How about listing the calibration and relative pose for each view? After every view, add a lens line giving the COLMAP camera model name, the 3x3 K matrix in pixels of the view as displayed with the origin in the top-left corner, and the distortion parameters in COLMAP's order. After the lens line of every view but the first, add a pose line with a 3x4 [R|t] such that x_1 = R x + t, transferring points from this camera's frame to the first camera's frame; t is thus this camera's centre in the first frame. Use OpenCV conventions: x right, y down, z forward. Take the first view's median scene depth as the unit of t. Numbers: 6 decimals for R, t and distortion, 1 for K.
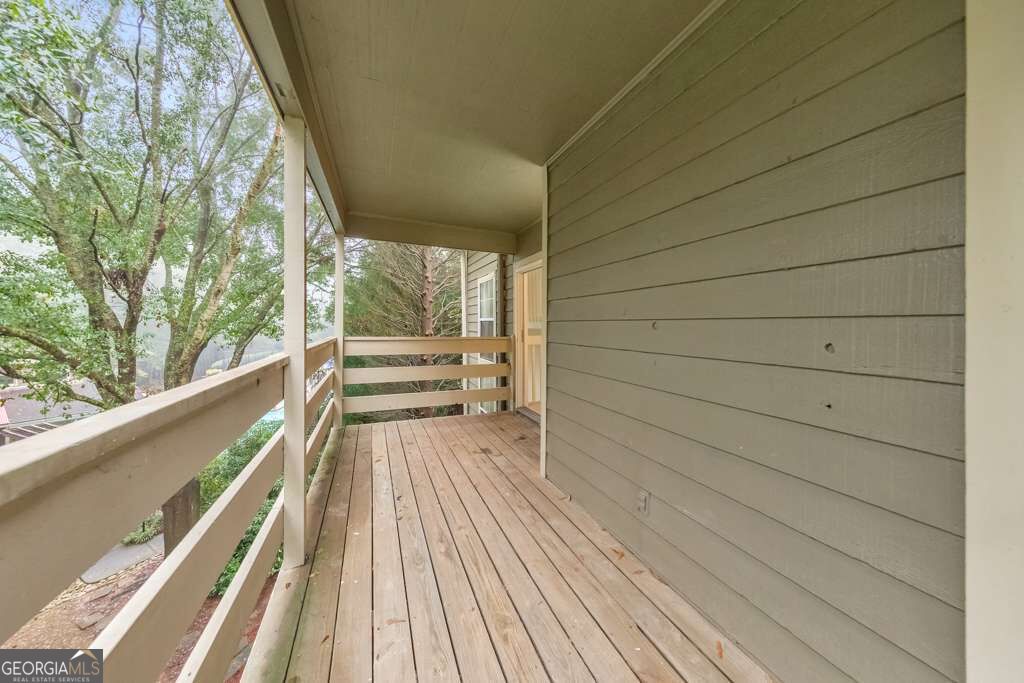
lens RADIAL K [[333.1, 0, 514.3], [0, 333.1, 328.1], [0, 0, 1]] dist [0.000835, 0.000084]
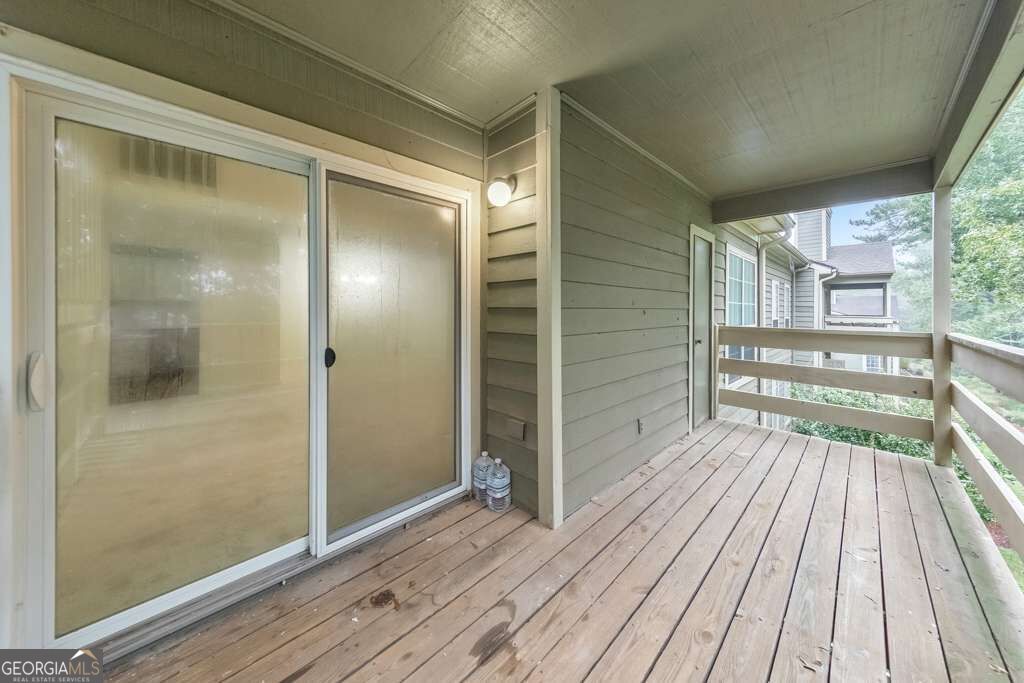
lens RADIAL K [[338.6, 0, 508.4], [0, 338.6, 308.6], [0, 0, 1]] dist [0.001266, 0.000049]
pose [[-0.351874, -0.001261, 0.936046, -0.651700], [0.007881, 0.999960, 0.004310, -0.027927], [-0.936014, 0.008894, -0.351850, 1.593815]]
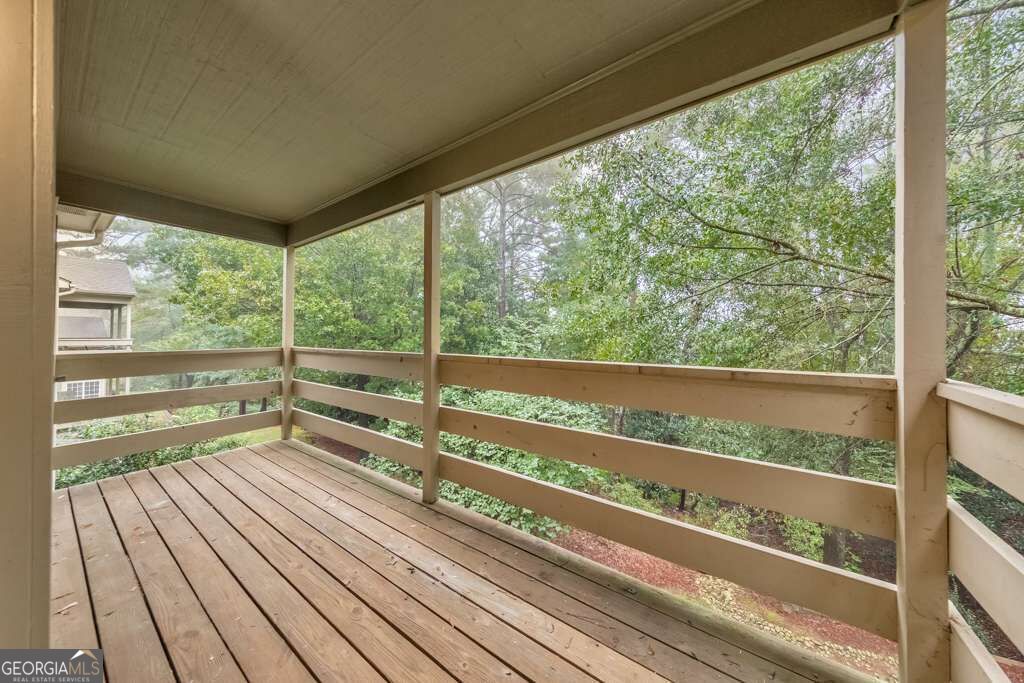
lens RADIAL K [[333.1, 0, 514.3], [0, 333.1, 328.1], [0, 0, 1]] dist [0.000835, 0.000084]
pose [[-0.849834, -0.007815, -0.526993, -0.152244], [-0.007572, 0.999968, -0.002617, -0.025597], [0.526996, 0.001767, -0.849866, 1.798723]]
